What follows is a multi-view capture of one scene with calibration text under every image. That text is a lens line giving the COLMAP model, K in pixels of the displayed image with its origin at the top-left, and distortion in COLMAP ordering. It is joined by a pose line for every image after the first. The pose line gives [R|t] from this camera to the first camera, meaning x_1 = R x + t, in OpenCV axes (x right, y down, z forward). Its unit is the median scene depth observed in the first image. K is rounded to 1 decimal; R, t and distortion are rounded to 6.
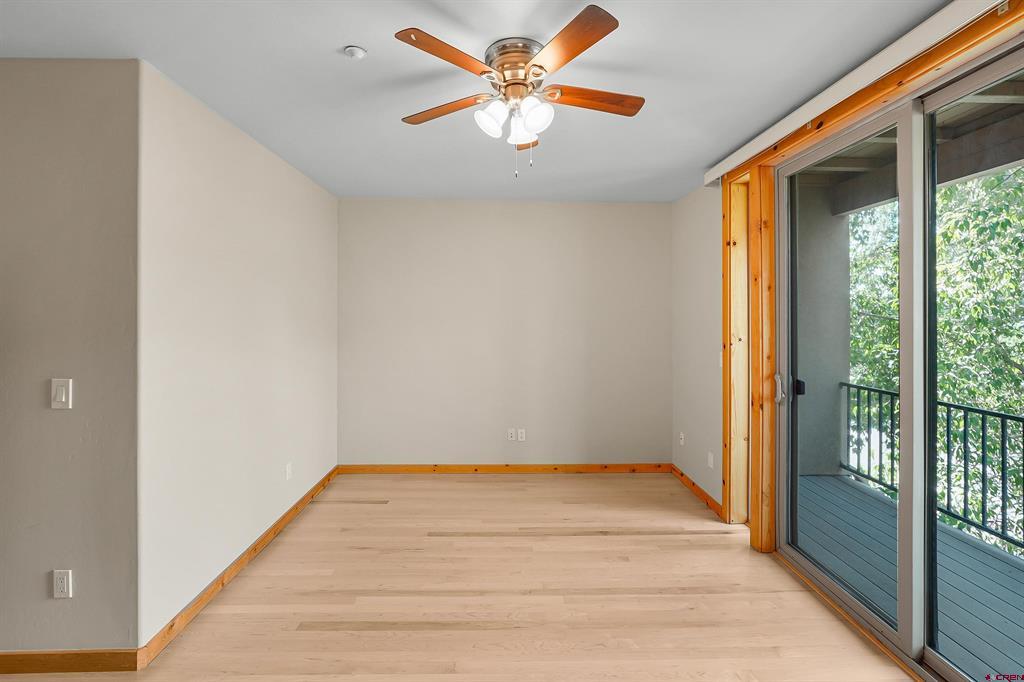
lens RADIAL K [[448.9, 0, 512.4], [0, 448.9, 322.6], [0, 0, 1]] dist [-0.002376, 0.000989]
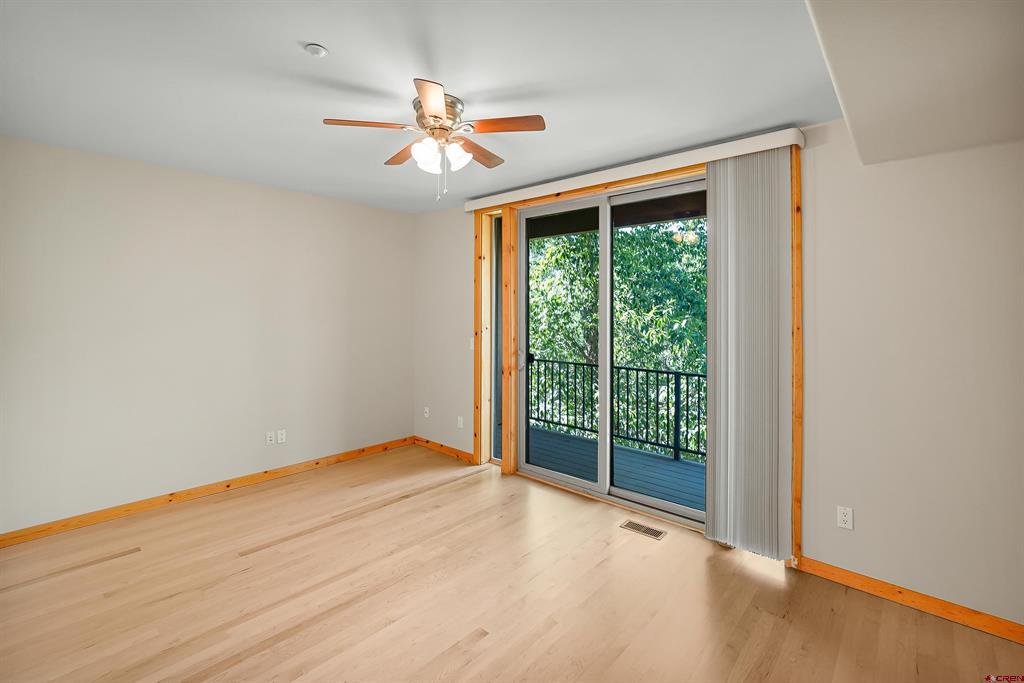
lens RADIAL K [[448.9, 0, 512.4], [0, 448.9, 323.1], [0, 0, 1]] dist [-0.002376, 0.000989]
pose [[0.693615, -0.019257, 0.720089, -0.459597], [0.007782, 0.999785, 0.019241, -0.004933], [-0.720304, -0.007742, 0.693615, -0.010182]]
